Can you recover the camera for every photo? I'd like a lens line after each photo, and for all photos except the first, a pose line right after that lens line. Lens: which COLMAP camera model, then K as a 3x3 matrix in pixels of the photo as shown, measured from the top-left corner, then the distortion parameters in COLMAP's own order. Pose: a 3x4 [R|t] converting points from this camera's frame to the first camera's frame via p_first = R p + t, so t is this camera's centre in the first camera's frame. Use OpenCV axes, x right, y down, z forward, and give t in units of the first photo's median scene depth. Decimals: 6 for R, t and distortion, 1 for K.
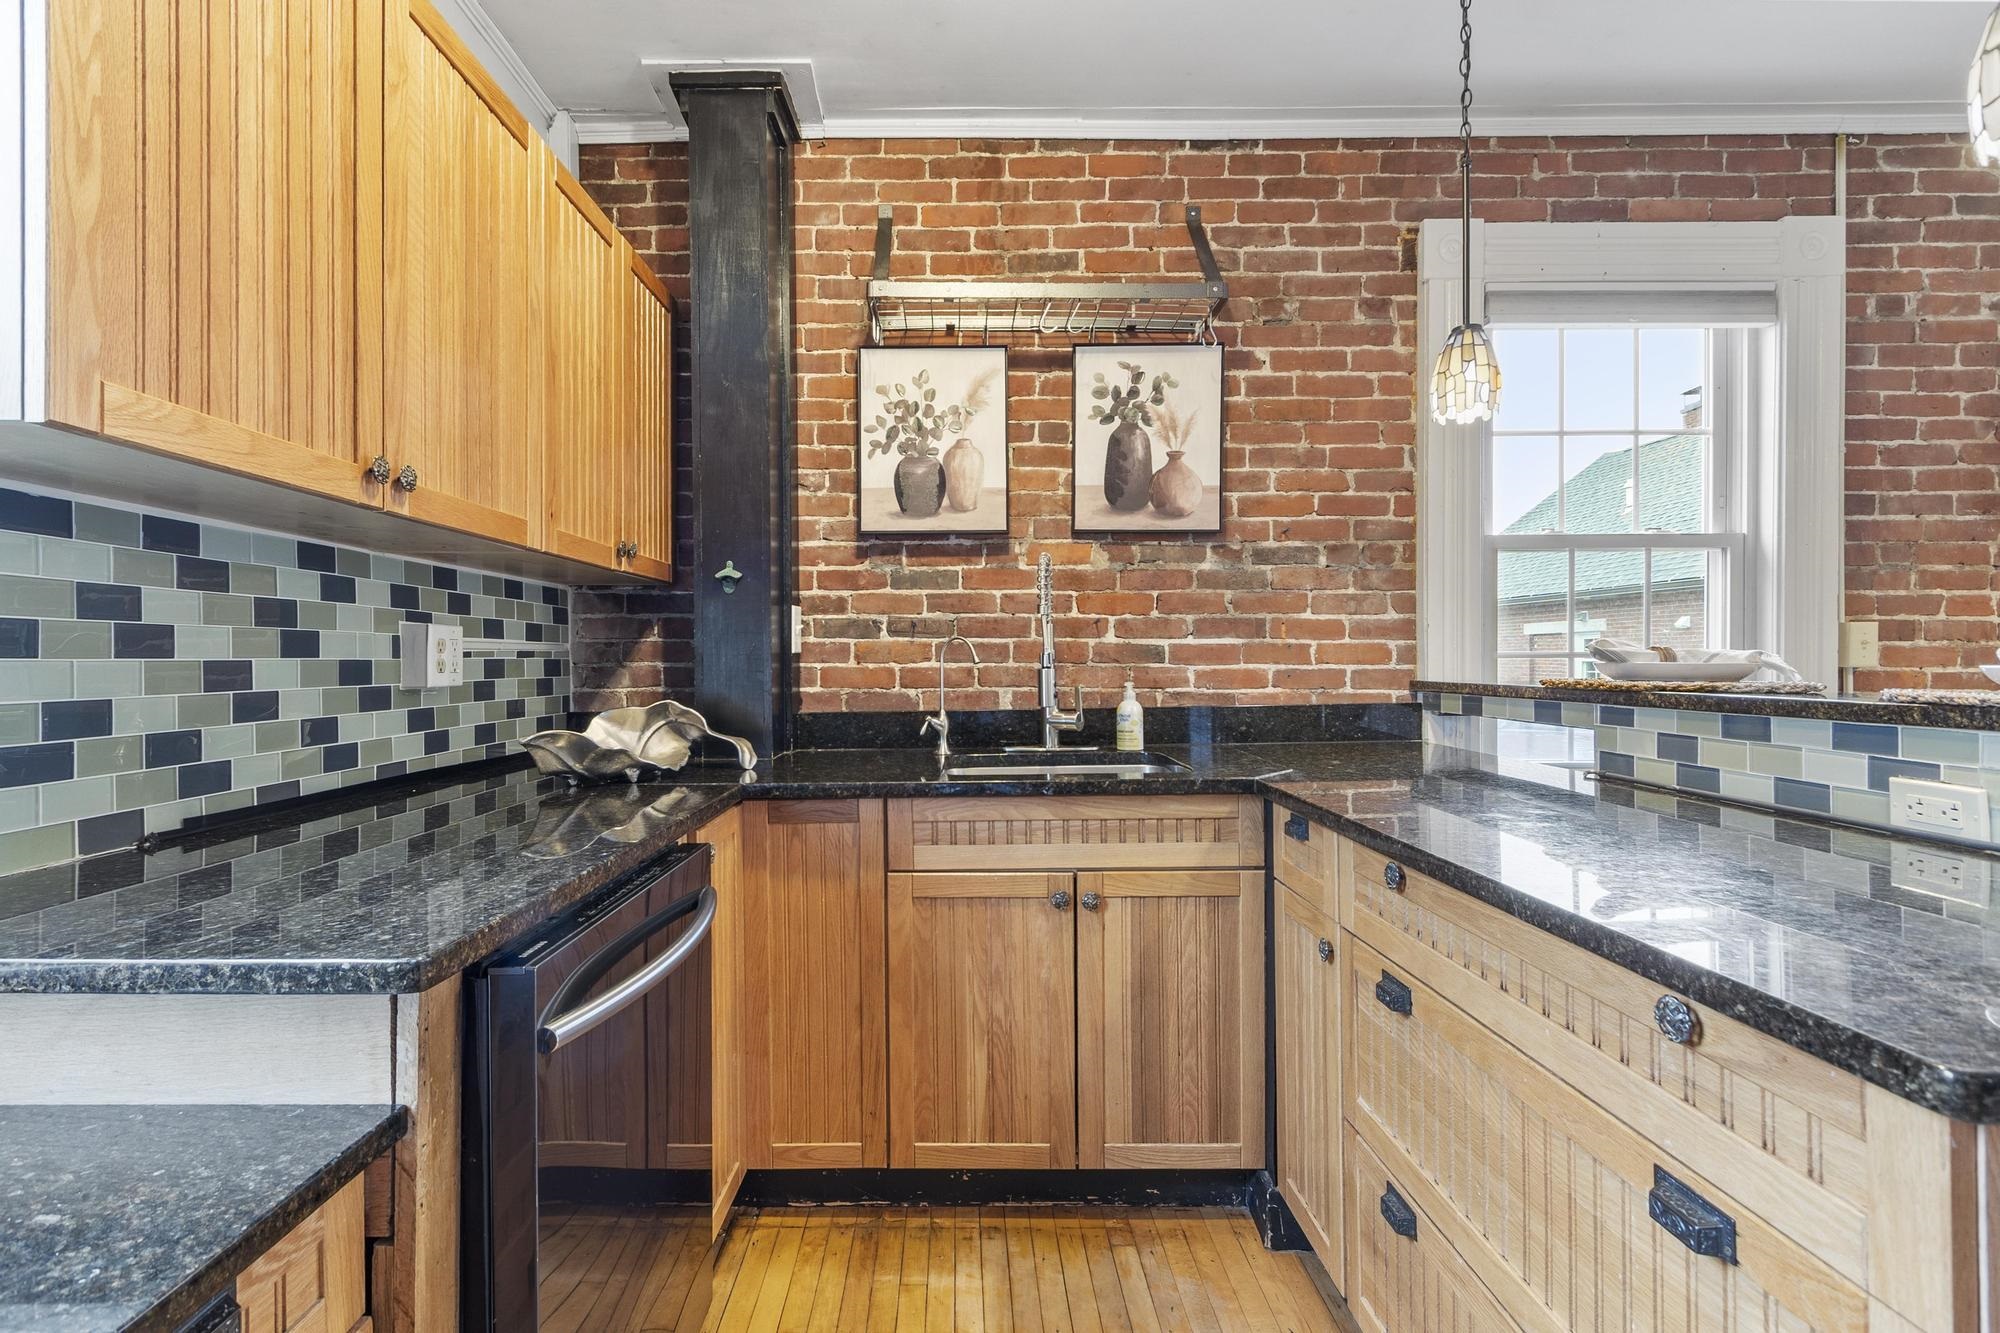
lens RADIAL K [[916.1, 0, 905.7], [0, 916.1, 668.1], [0, 0, 1]] dist [0.005091, 0.000075]
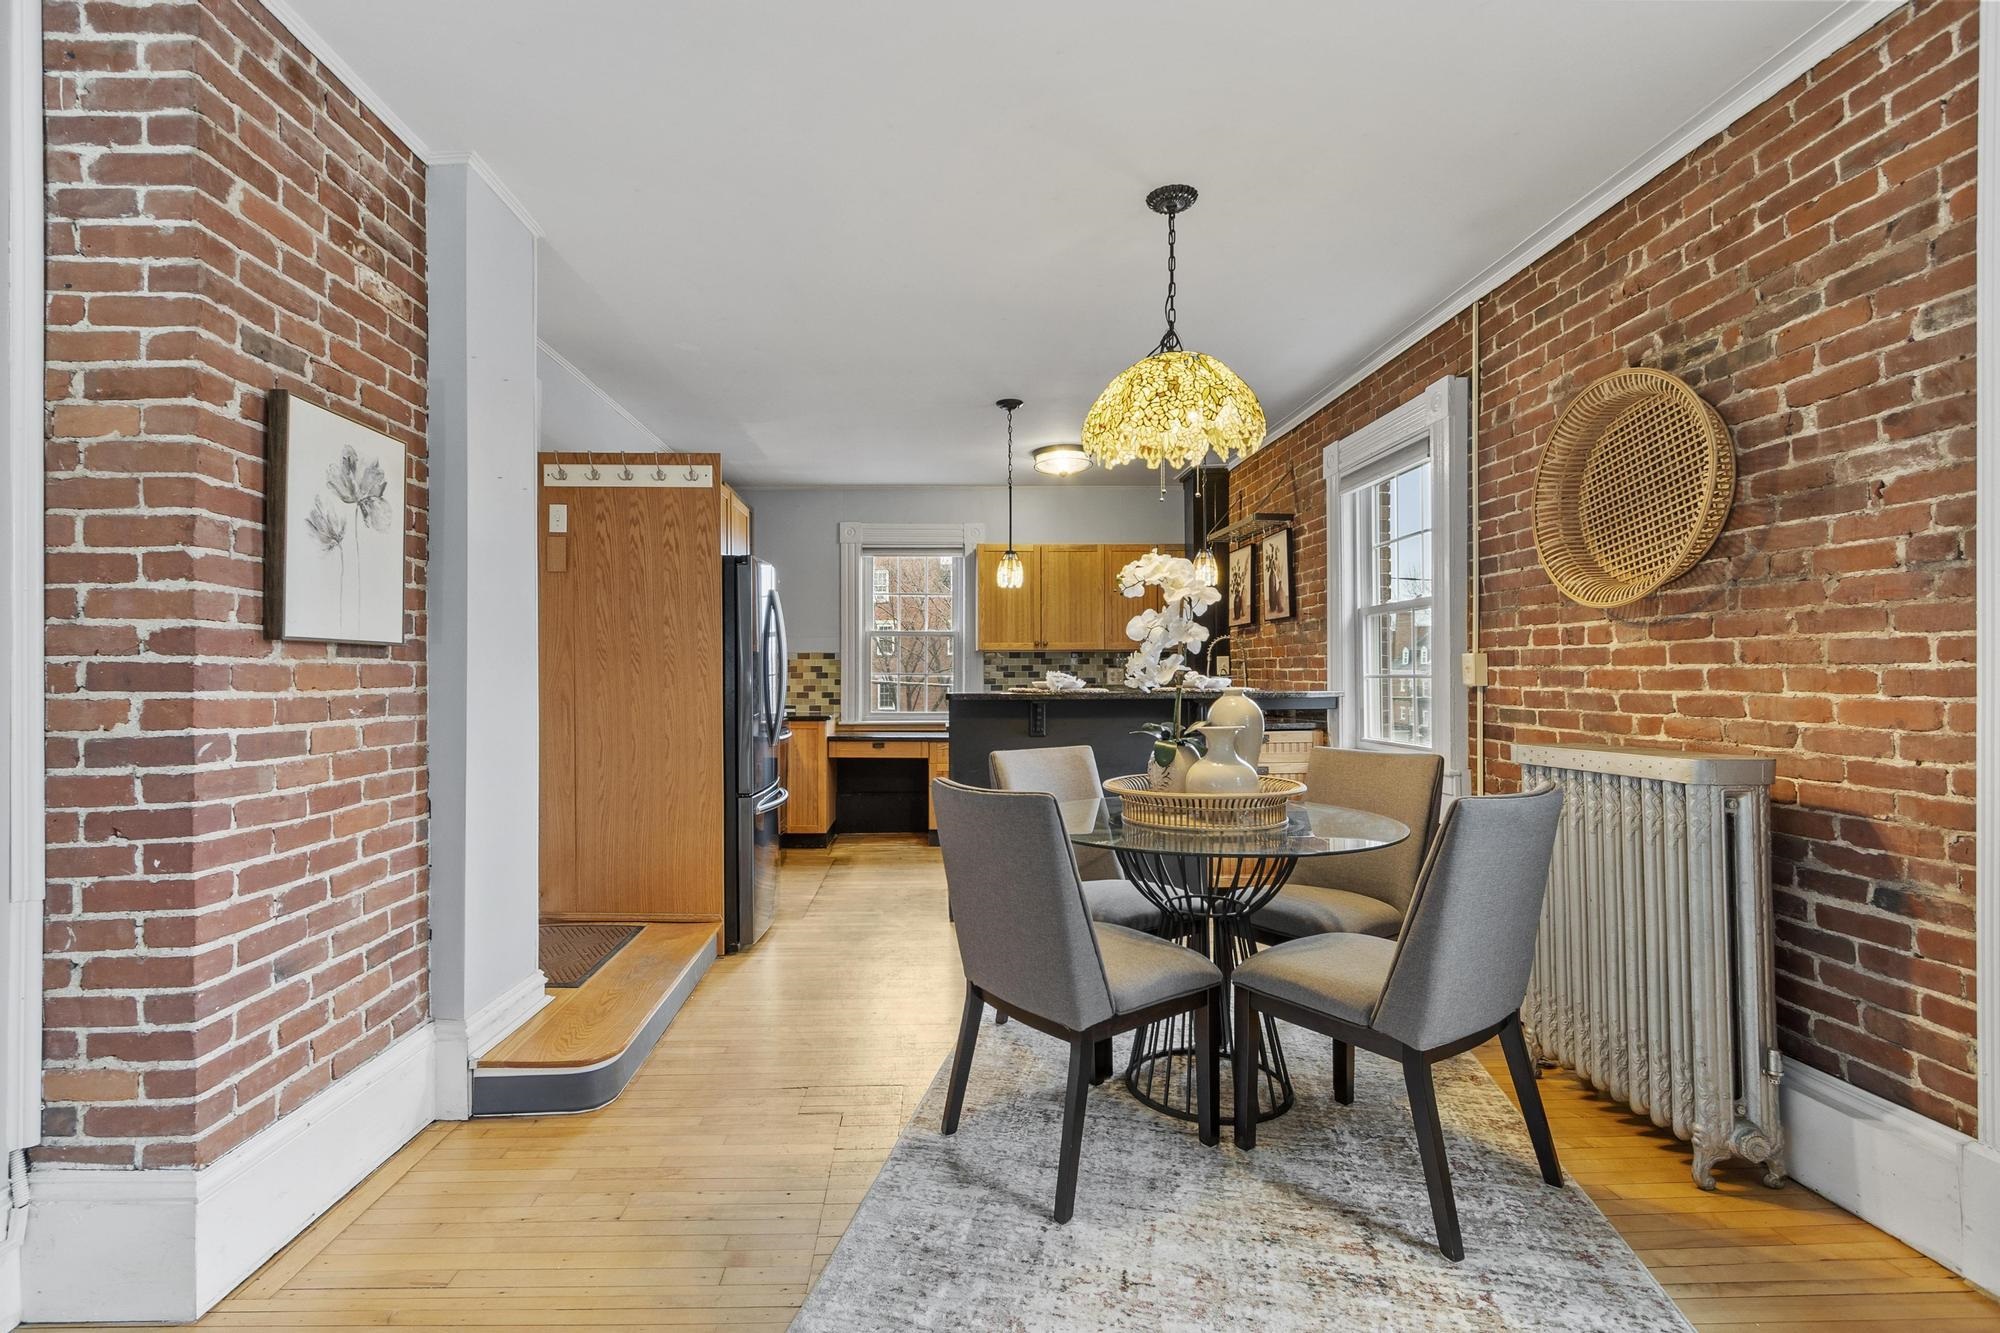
lens RADIAL K [[916.1, 0, 916.1], [0, 916.1, 680.3], [0, 0, 1]] dist [0.005091, 0.000075]
pose [[-0.008007, 0.006910, -0.999944, 2.398142], [-0.003687, 0.999969, 0.006940, -0.015369], [0.999961, 0.003743, -0.007981, 0.169842]]
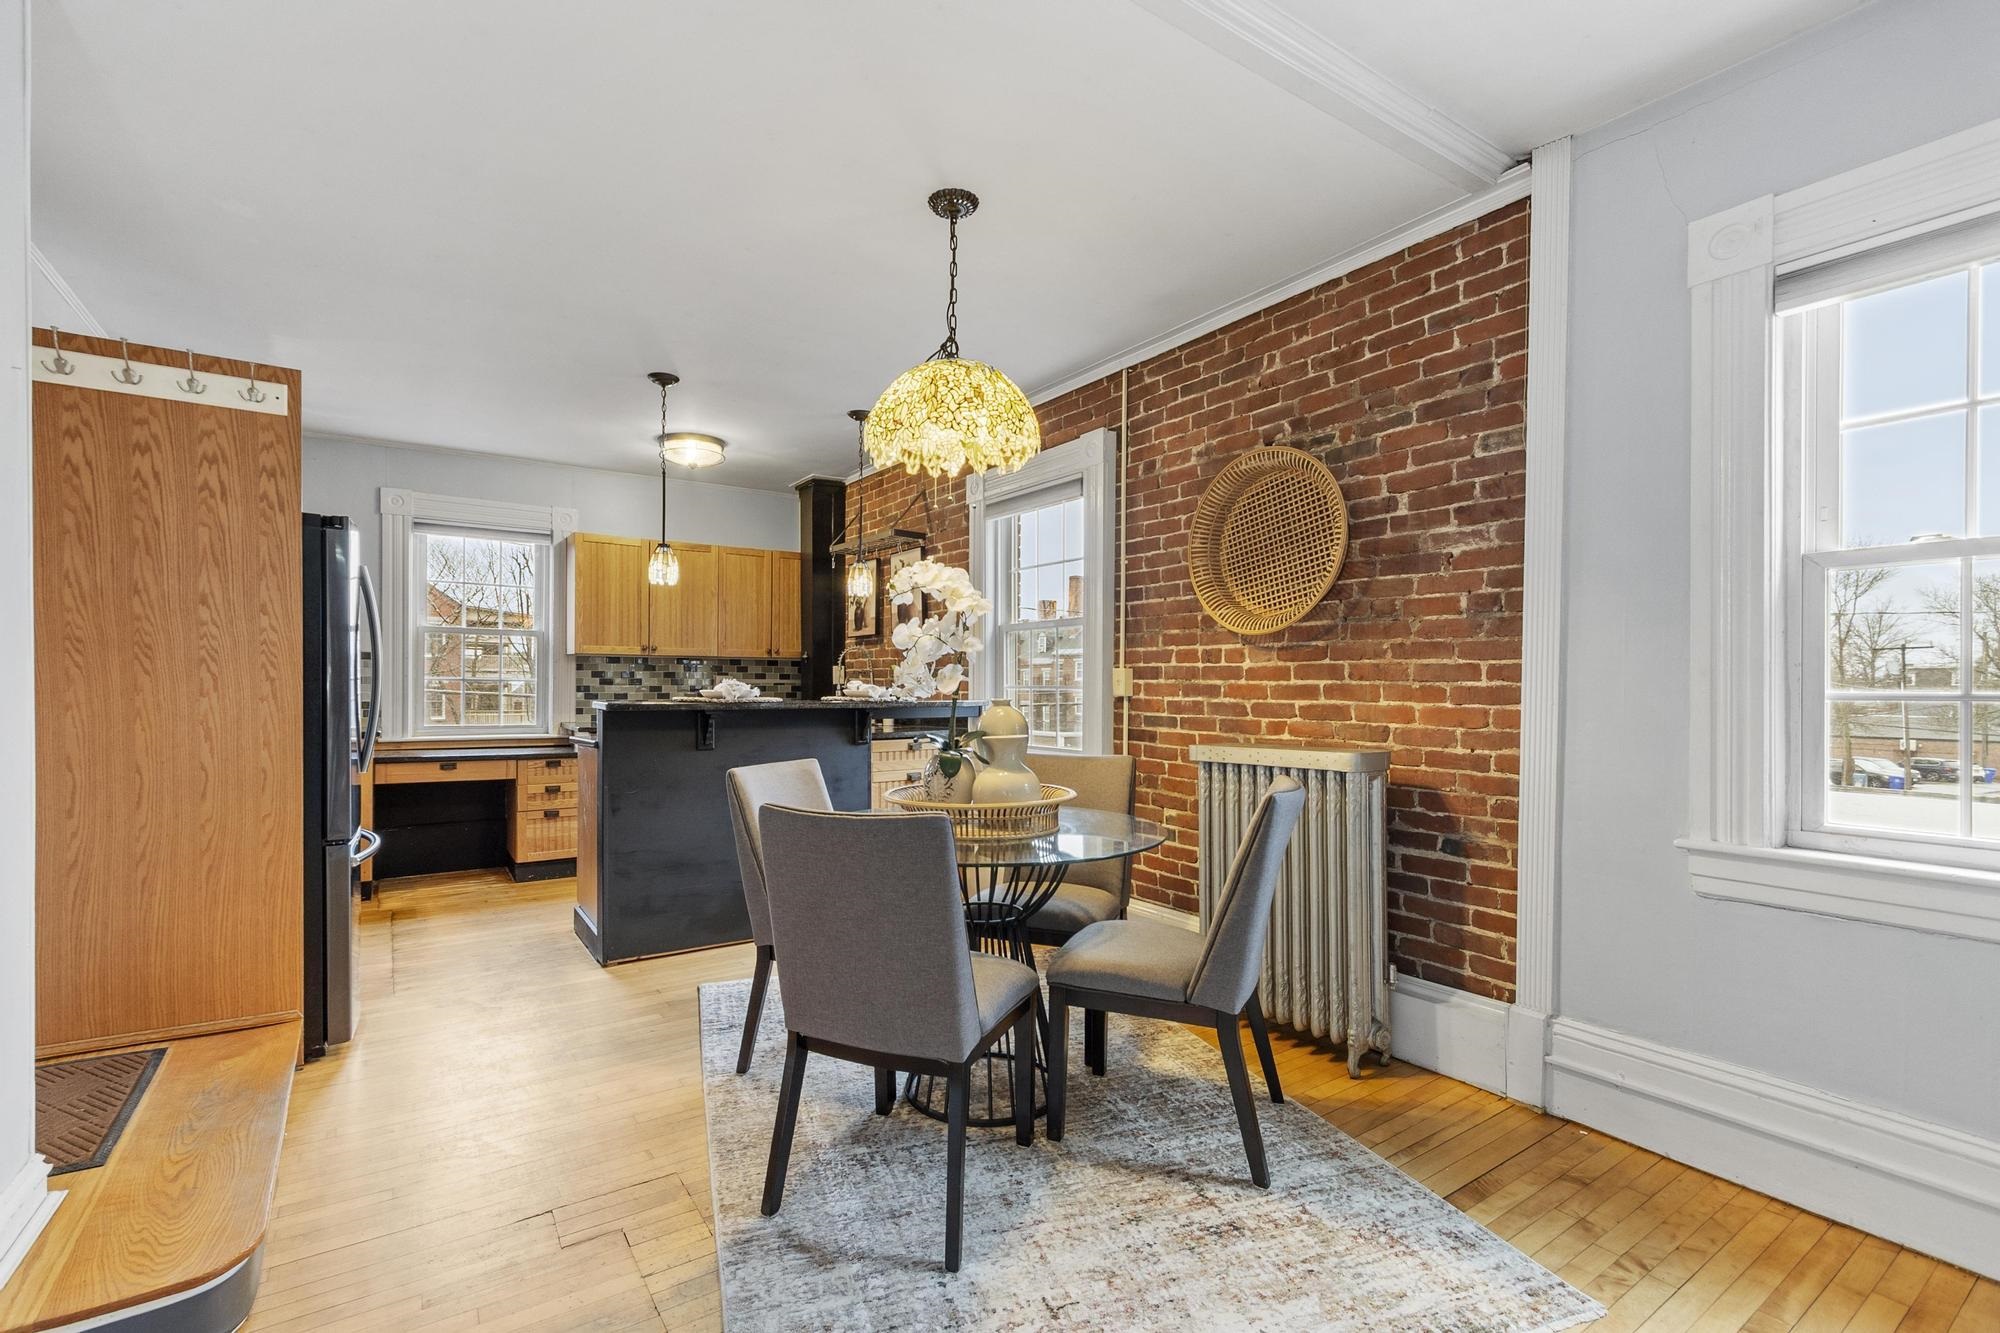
lens RADIAL K [[916.1, 0, 958.6], [0, 916.1, 699.2], [0, 0, 1]] dist [0.005091, 0.000075]
pose [[0.539498, 0.018787, -0.841778, 2.218962], [-0.012989, 0.999818, 0.013989, -0.013830], [0.841887, 0.003387, 0.539643, -0.117298]]
